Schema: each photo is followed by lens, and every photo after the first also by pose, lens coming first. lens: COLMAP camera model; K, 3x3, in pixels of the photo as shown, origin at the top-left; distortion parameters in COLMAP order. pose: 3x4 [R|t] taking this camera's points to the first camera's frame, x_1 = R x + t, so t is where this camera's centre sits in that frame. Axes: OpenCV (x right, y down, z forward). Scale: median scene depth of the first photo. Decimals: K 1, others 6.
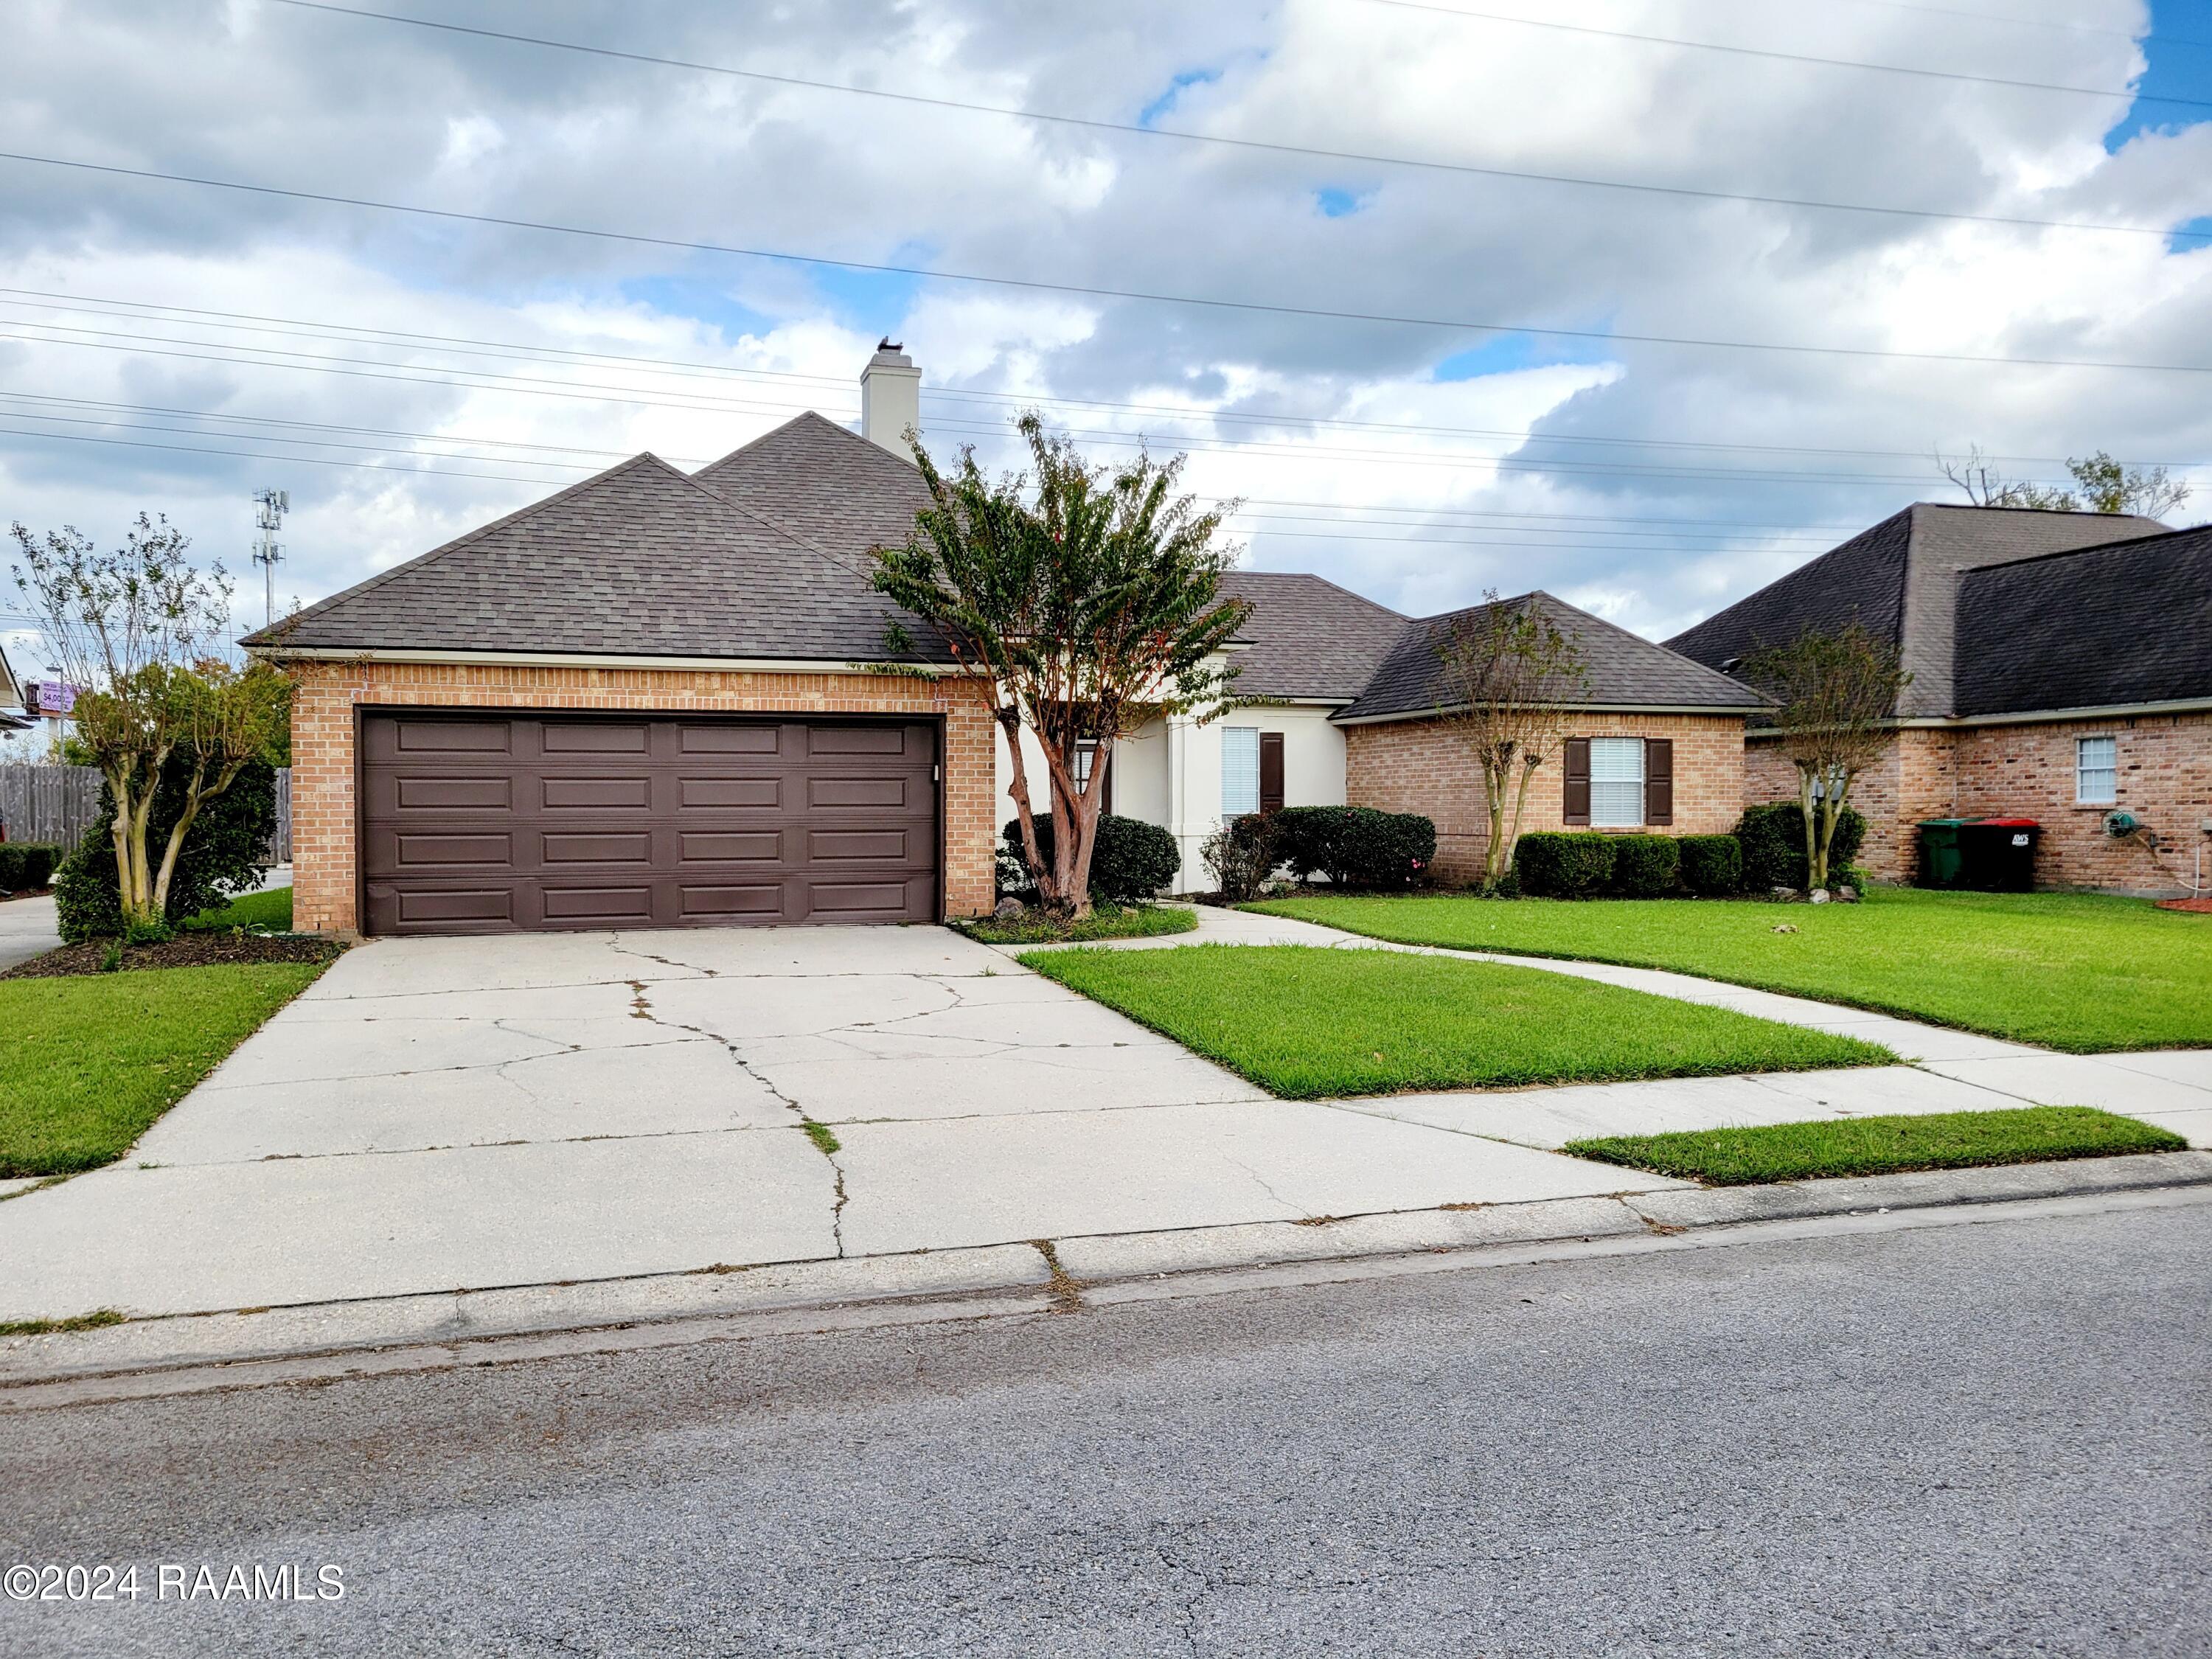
lens RADIAL K [[1644.3, 0, 1110.0], [0, 1644.3, 815.6], [0, 0, 1]] dist [0.003289, -0.005718]
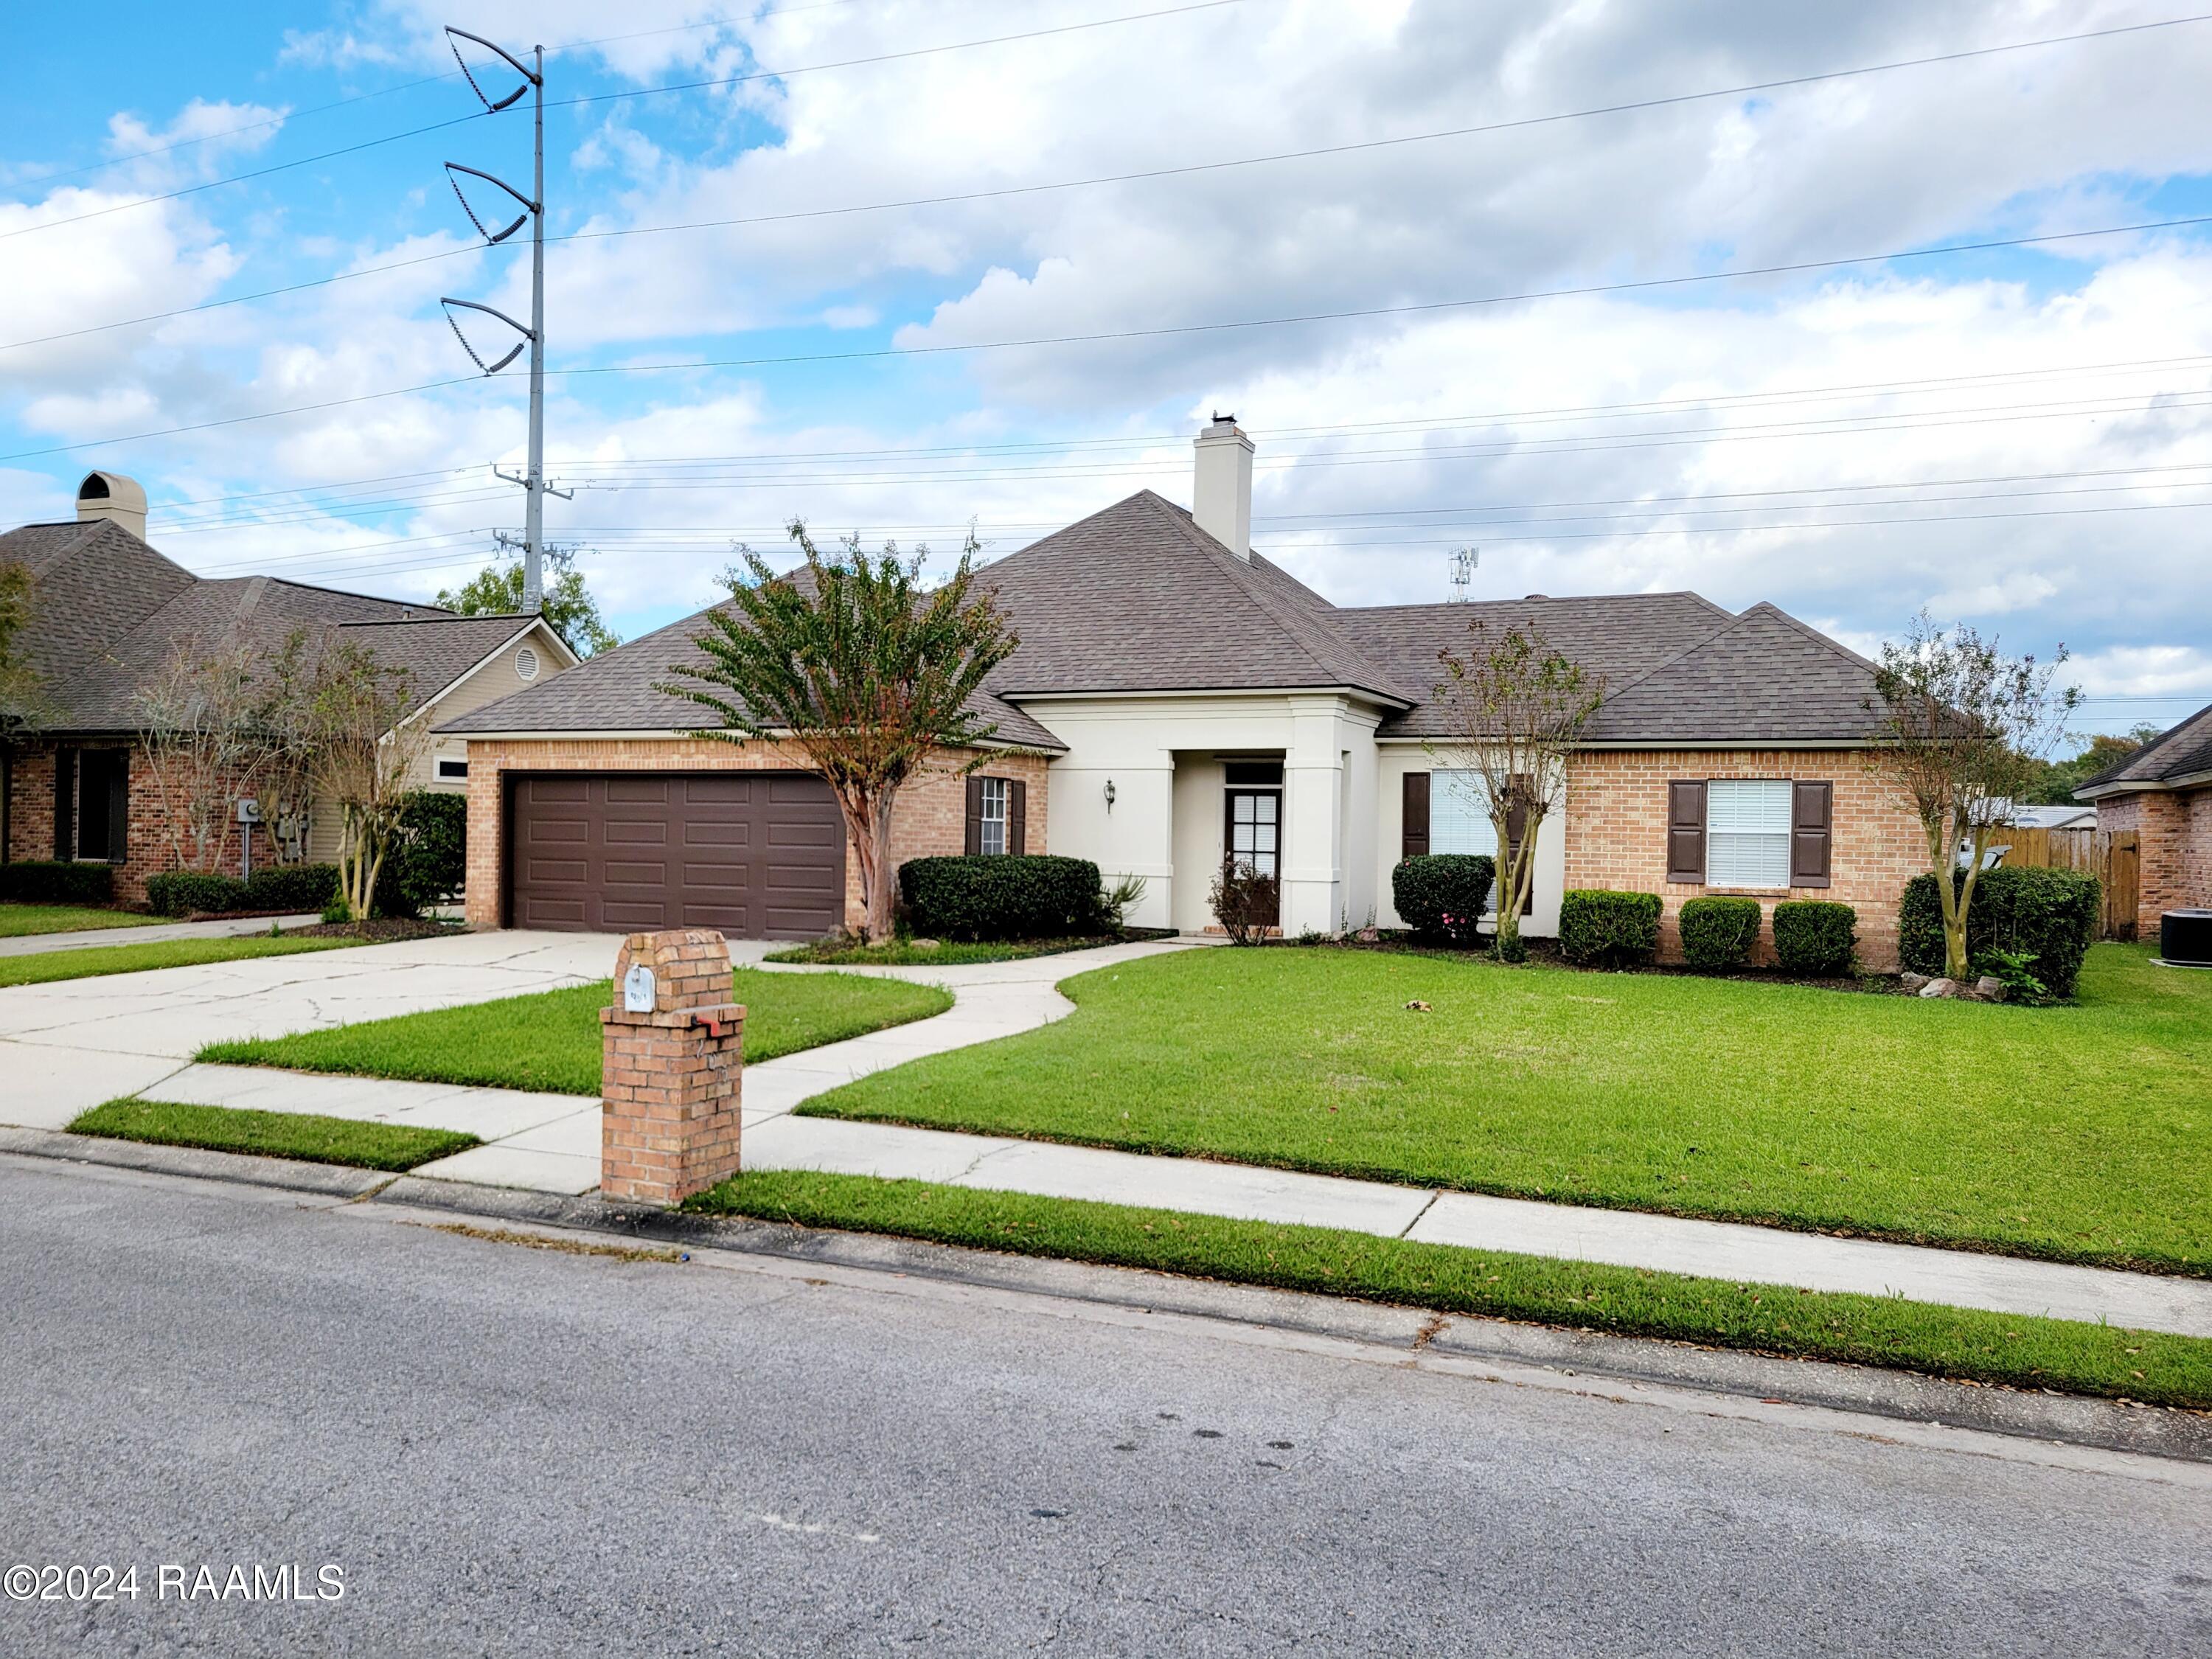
lens RADIAL K [[1733.2, 0, 1104.9], [0, 1733.2, 870.9], [0, 0, 1]] dist [0.031541, 0.001593]
pose [[0.748525, 0.027220, -0.662547, 0.651517], [-0.020645, 0.999629, 0.017744, -0.010689], [0.662785, 0.000396, 0.748810, 0.132177]]
